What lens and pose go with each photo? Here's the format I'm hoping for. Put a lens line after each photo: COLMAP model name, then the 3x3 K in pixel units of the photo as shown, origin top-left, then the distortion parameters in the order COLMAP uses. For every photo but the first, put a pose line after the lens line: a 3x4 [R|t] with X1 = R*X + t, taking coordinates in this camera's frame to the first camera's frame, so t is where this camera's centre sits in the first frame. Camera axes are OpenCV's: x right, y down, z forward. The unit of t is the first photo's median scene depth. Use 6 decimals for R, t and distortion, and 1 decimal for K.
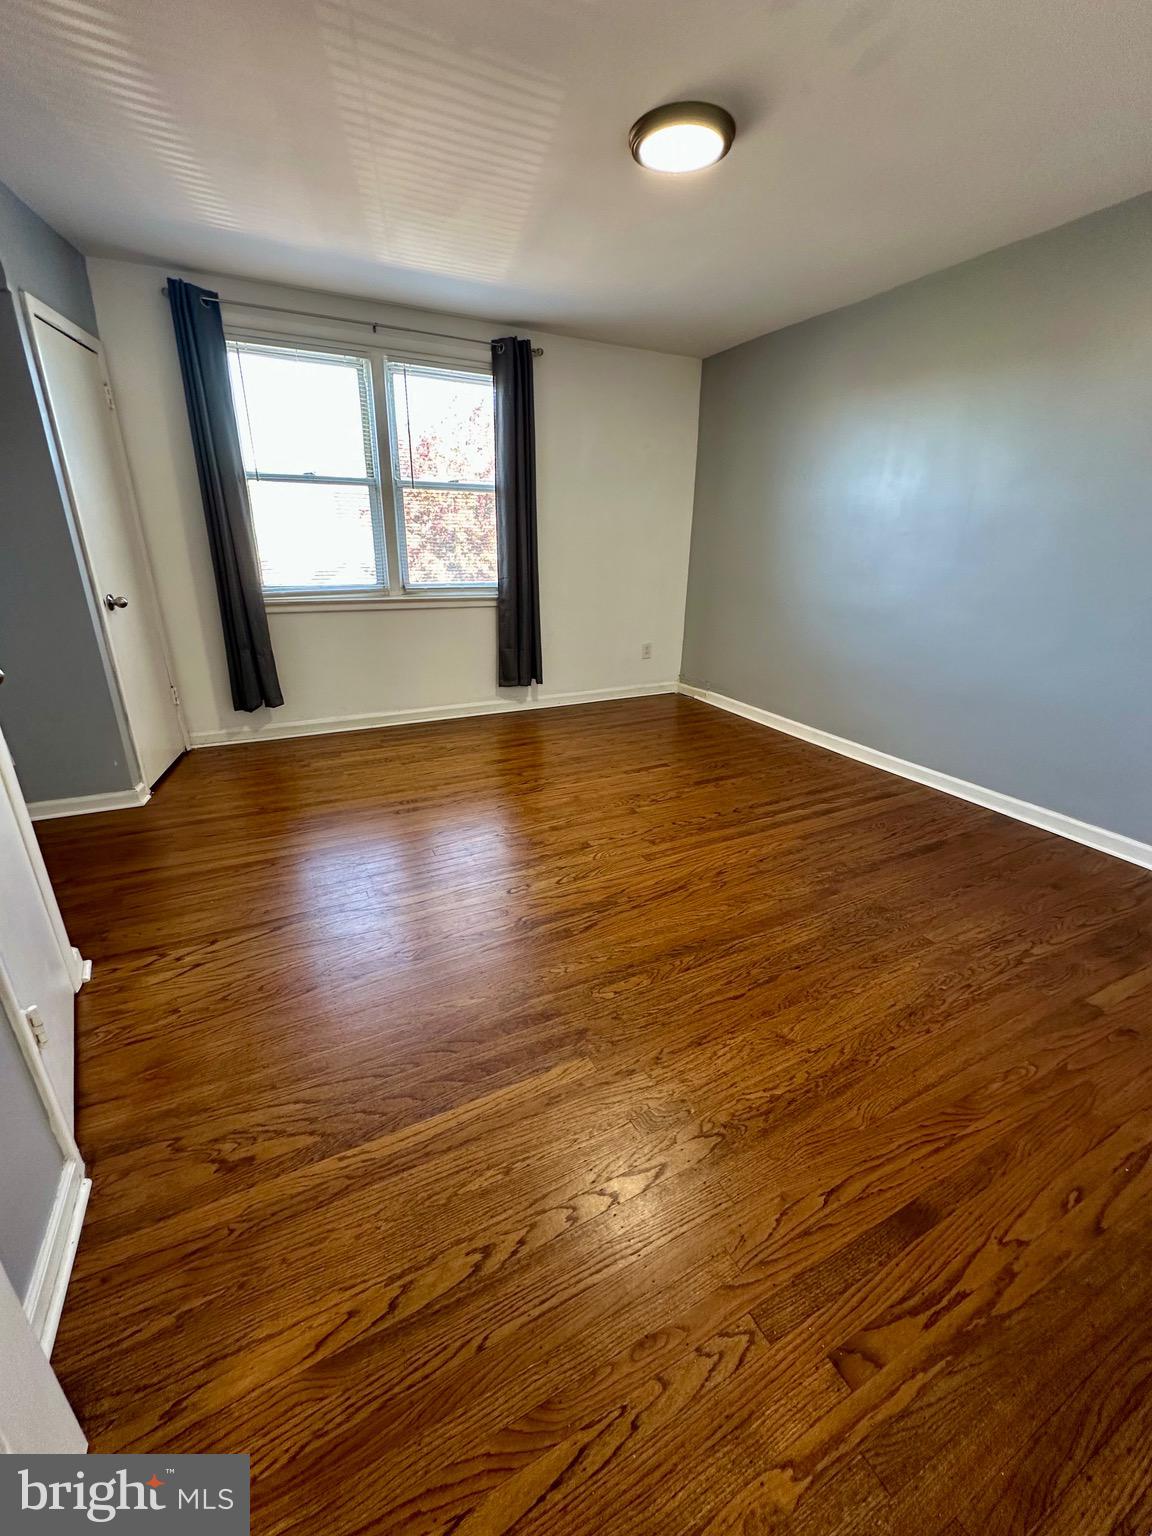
lens RADIAL K [[611.9, 0, 577.1], [0, 611.9, 765.4], [0, 0, 1]] dist [-0.003159, 0.000482]
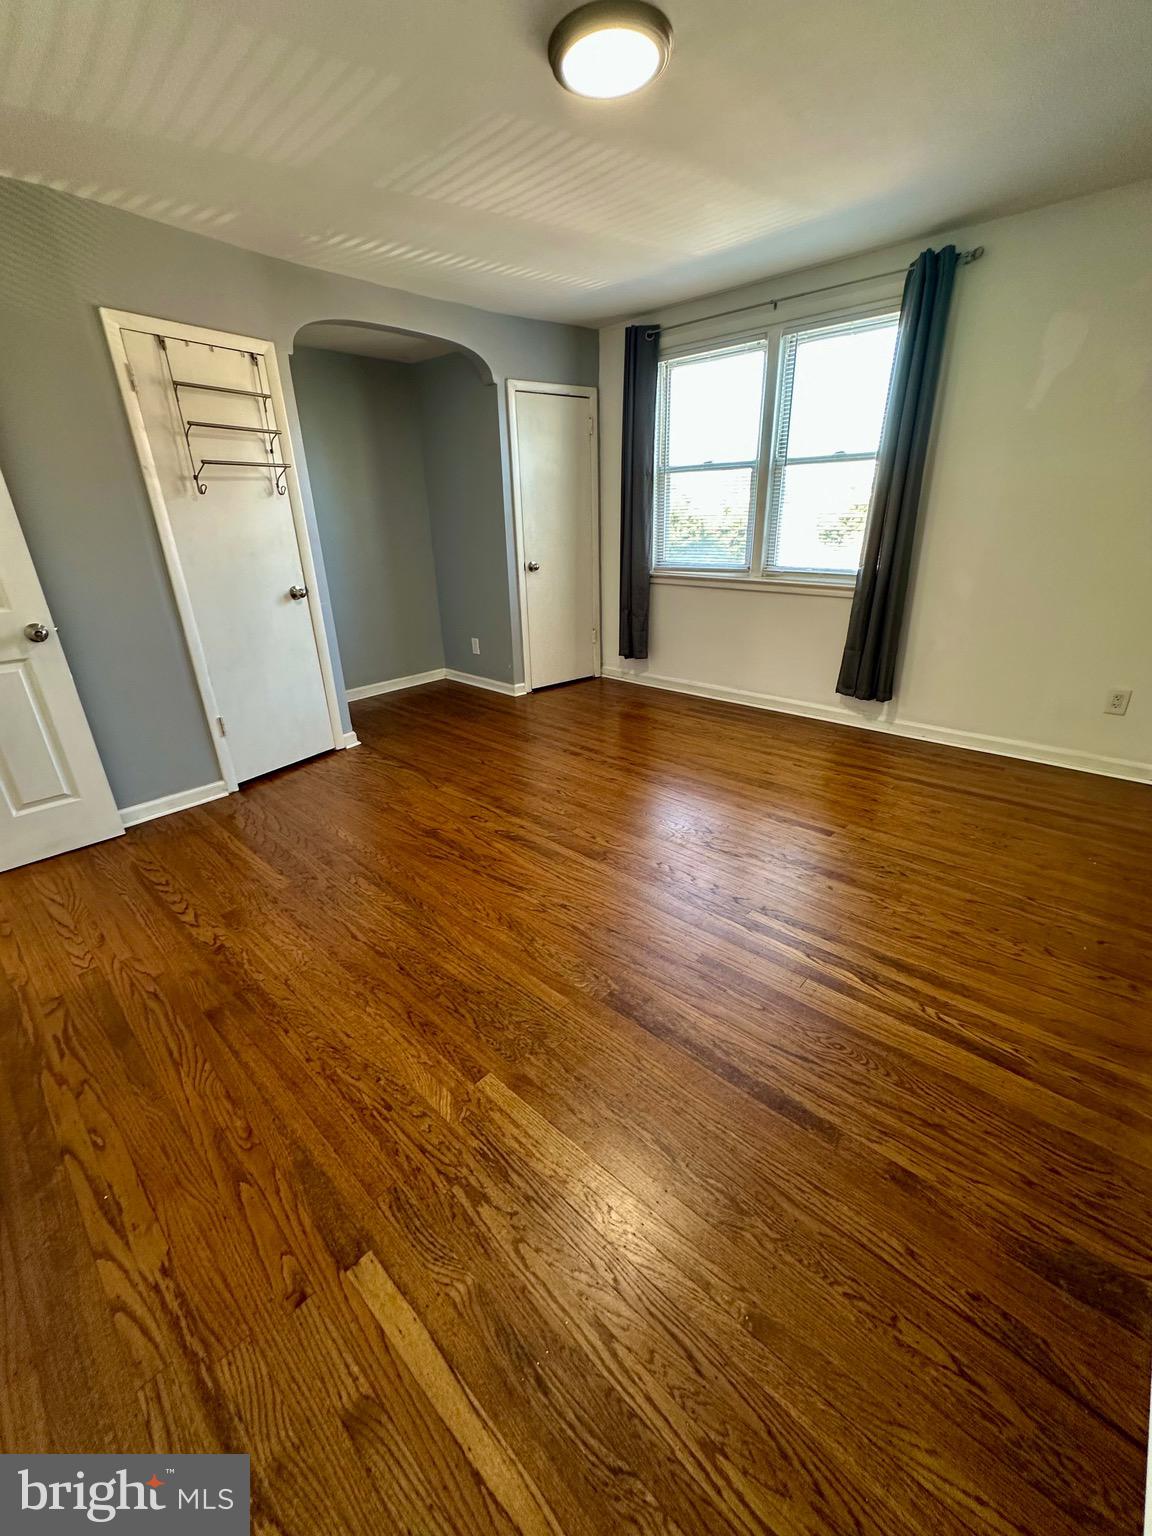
lens RADIAL K [[611.9, 0, 573.5], [0, 611.9, 764.5], [0, 0, 1]] dist [-0.003159, 0.000482]
pose [[0.350958, 0.336210, -0.873951, 0.637209], [-0.300140, 0.924466, 0.235114, -0.153669], [0.886986, 0.179792, 0.425359, 0.401586]]
